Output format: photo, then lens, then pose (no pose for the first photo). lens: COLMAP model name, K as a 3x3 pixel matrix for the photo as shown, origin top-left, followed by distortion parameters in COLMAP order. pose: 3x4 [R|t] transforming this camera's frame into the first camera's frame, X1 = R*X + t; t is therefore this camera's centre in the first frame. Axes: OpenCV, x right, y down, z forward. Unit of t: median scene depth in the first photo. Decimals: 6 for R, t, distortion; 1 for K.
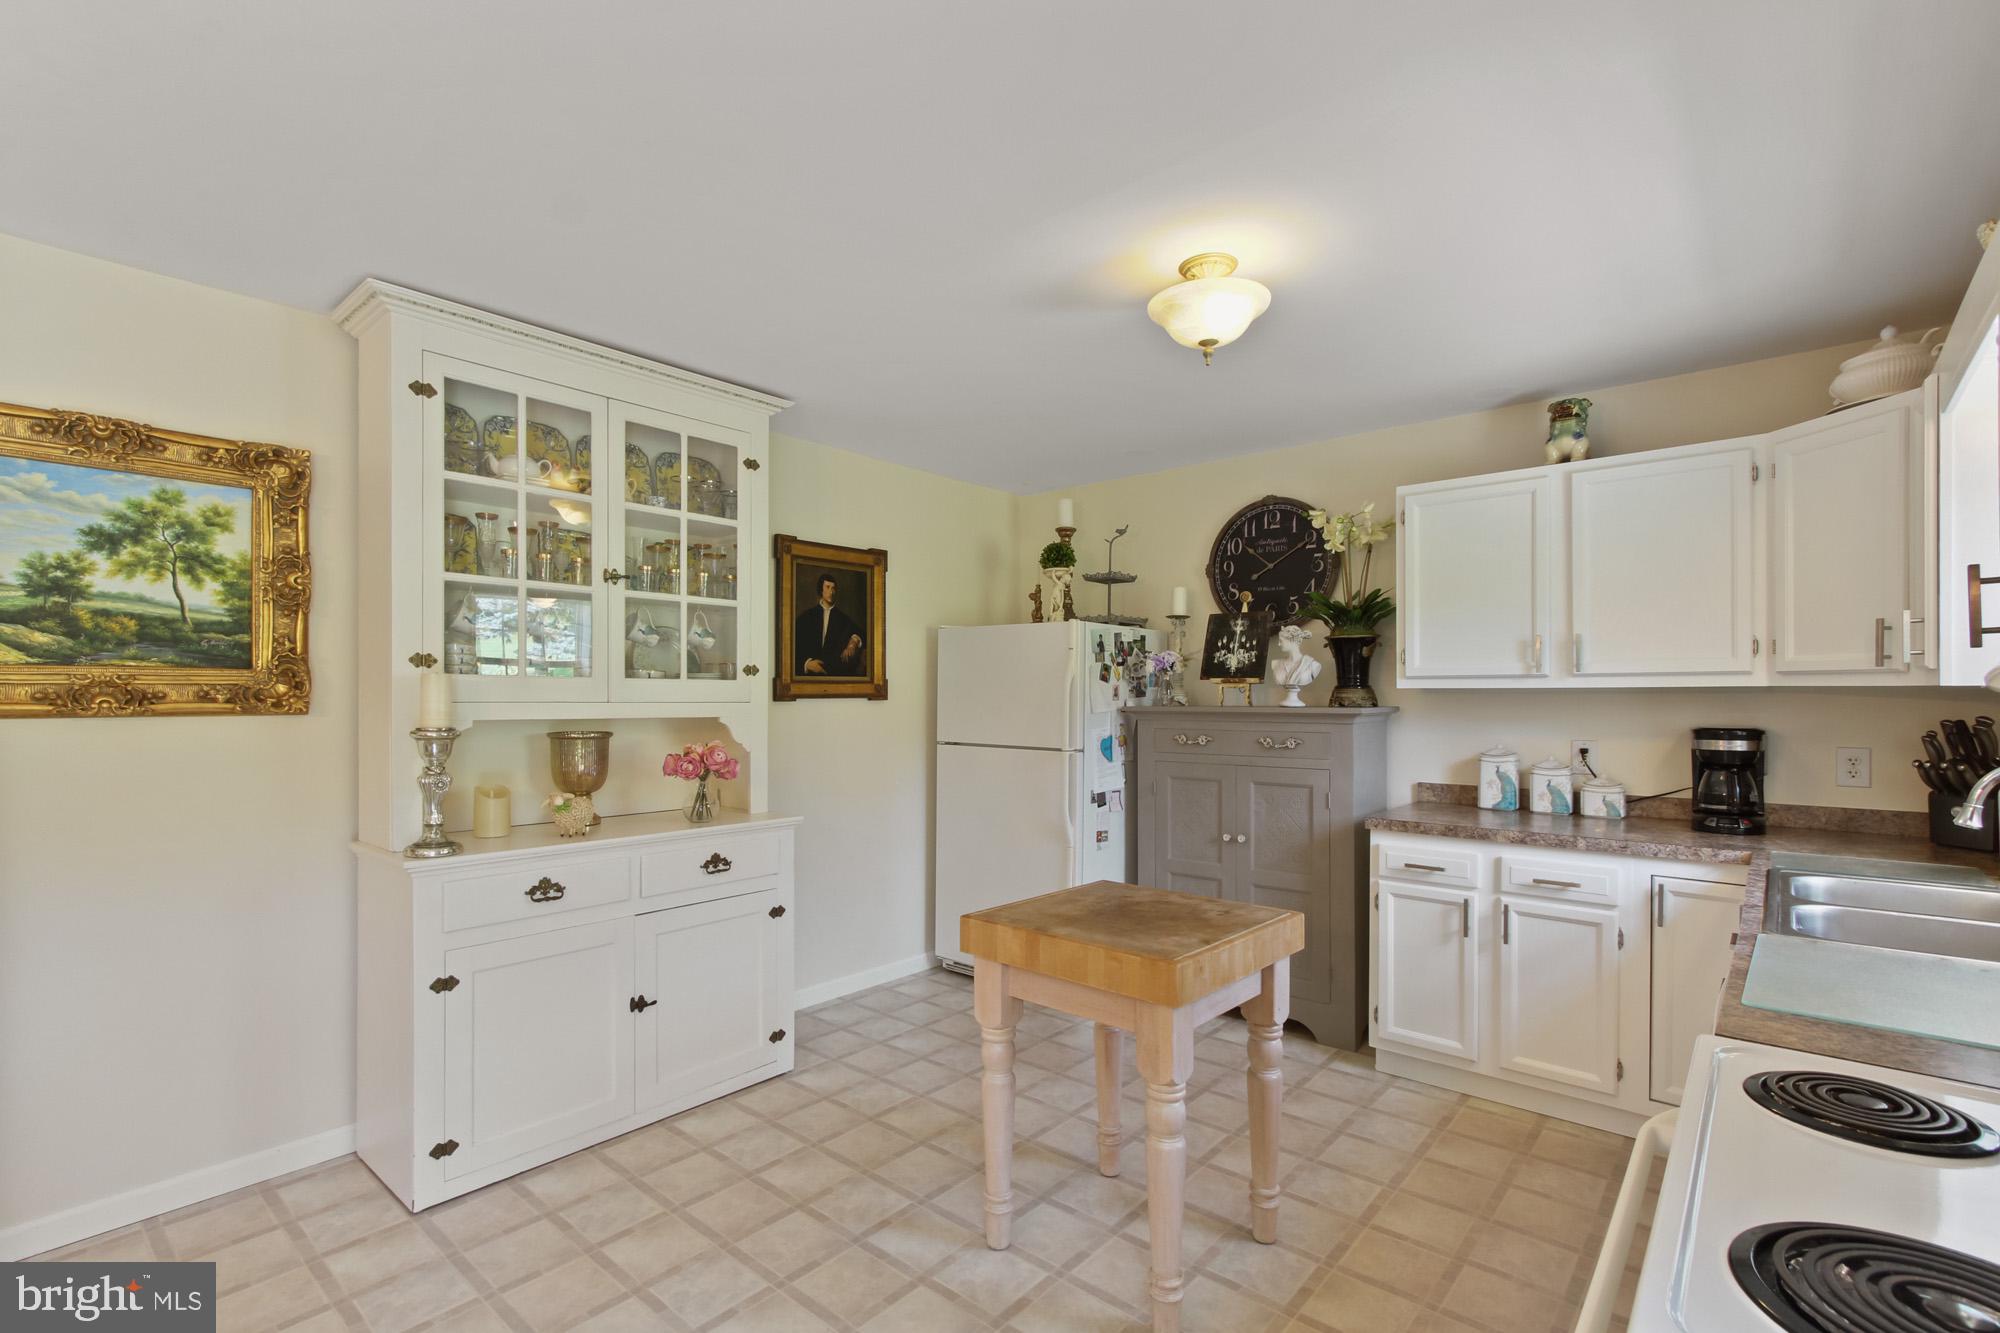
lens RADIAL K [[911.4, 0, 1007.9], [0, 911.4, 691.7], [0, 0, 1]] dist [-0.003783, -0.000378]
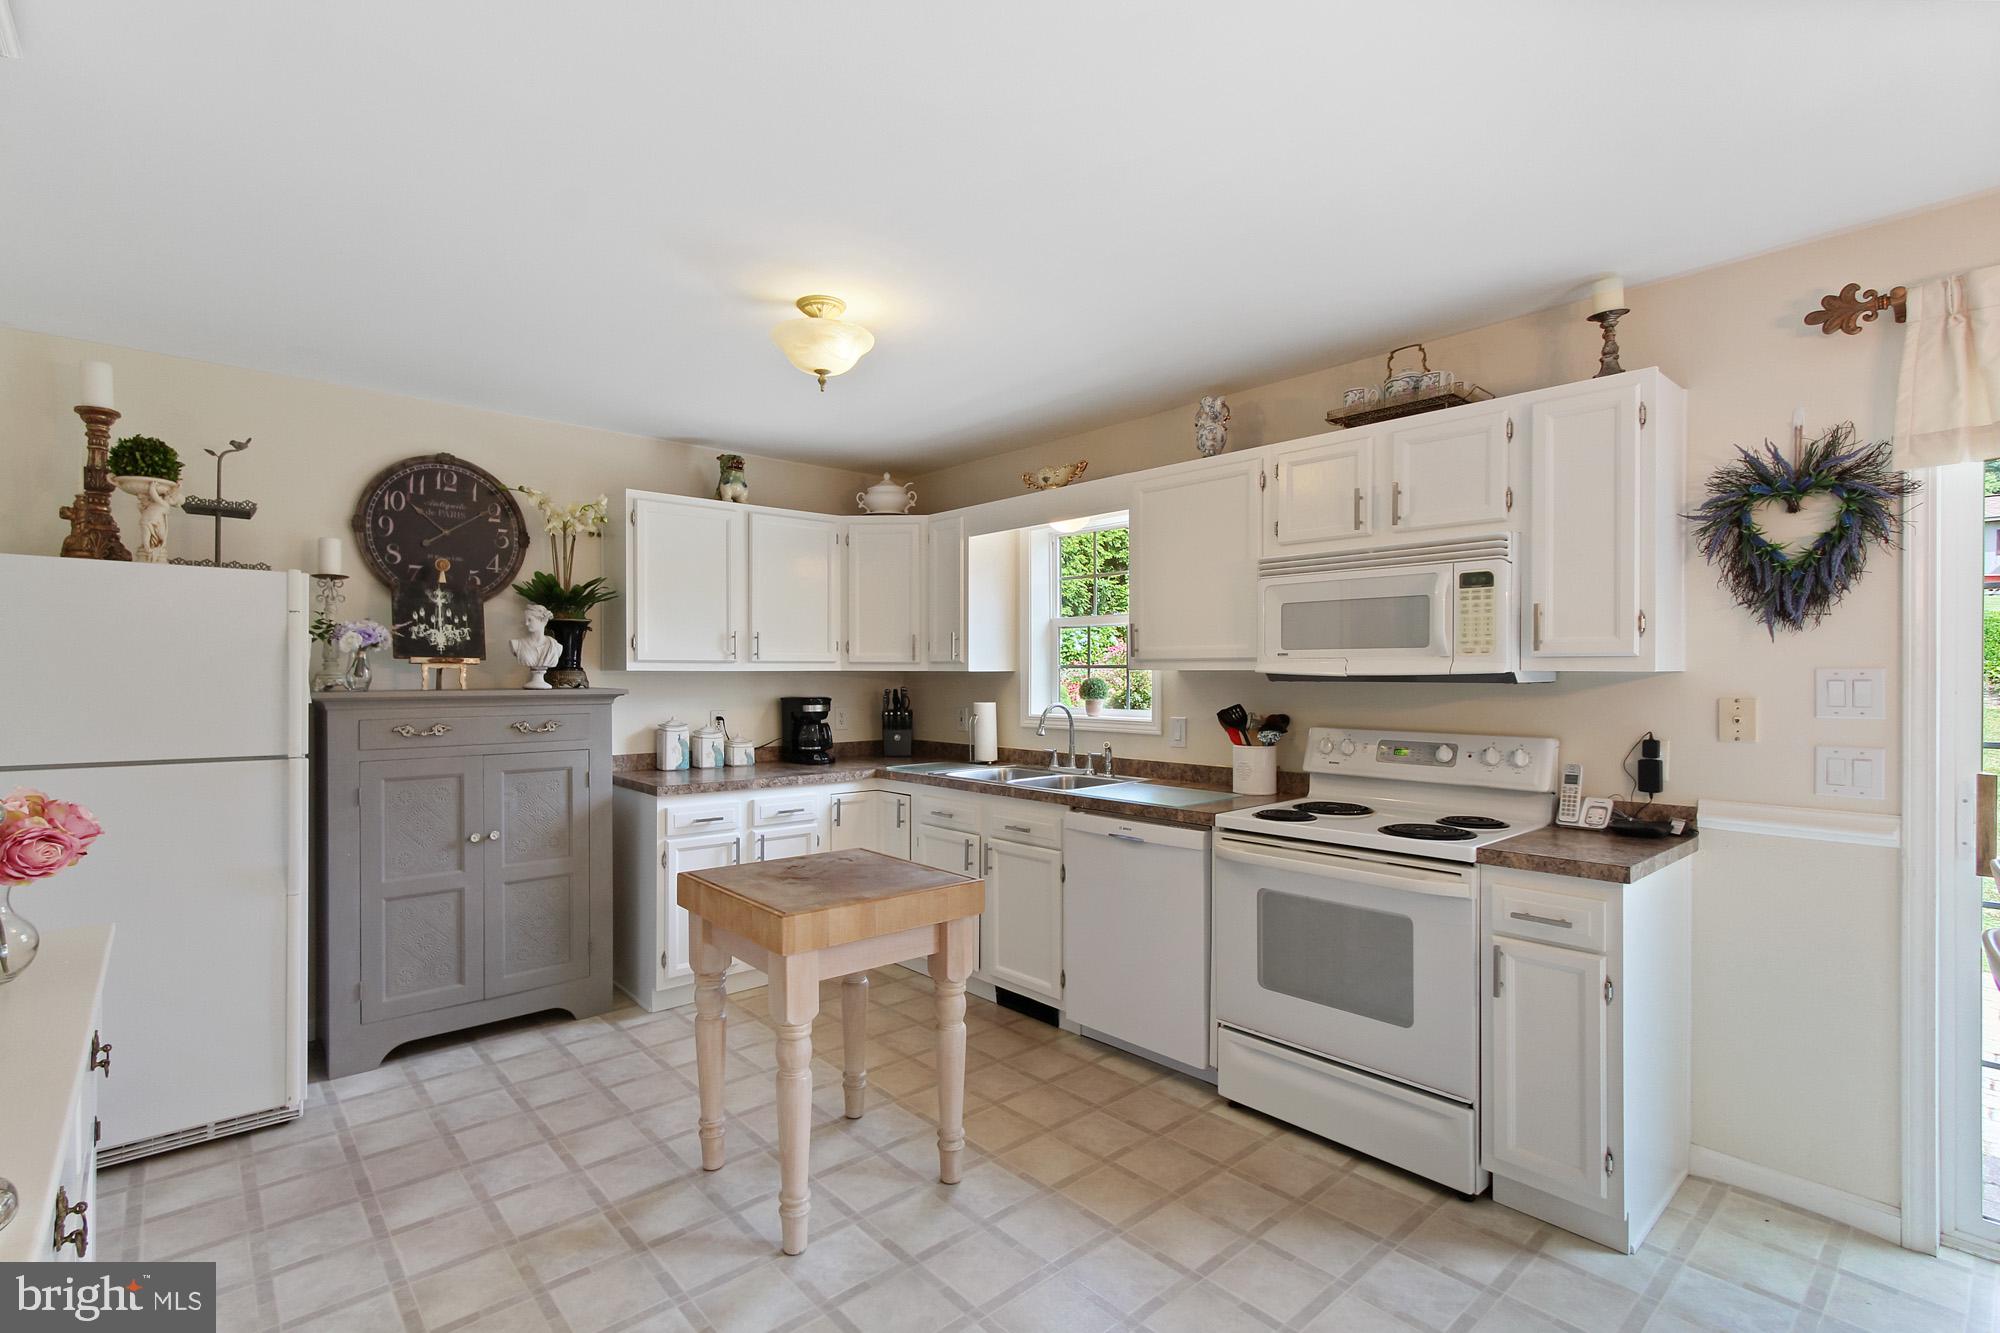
lens RADIAL K [[911.4, 0, 925.6], [0, 911.4, 673.1], [0, 0, 1]] dist [-0.003783, -0.000378]
pose [[0.172143, 0.001640, 0.985071, -0.600072], [-0.002193, 0.999997, -0.001282, 0.000143], [-0.985069, -0.001940, 0.172146, 0.449436]]
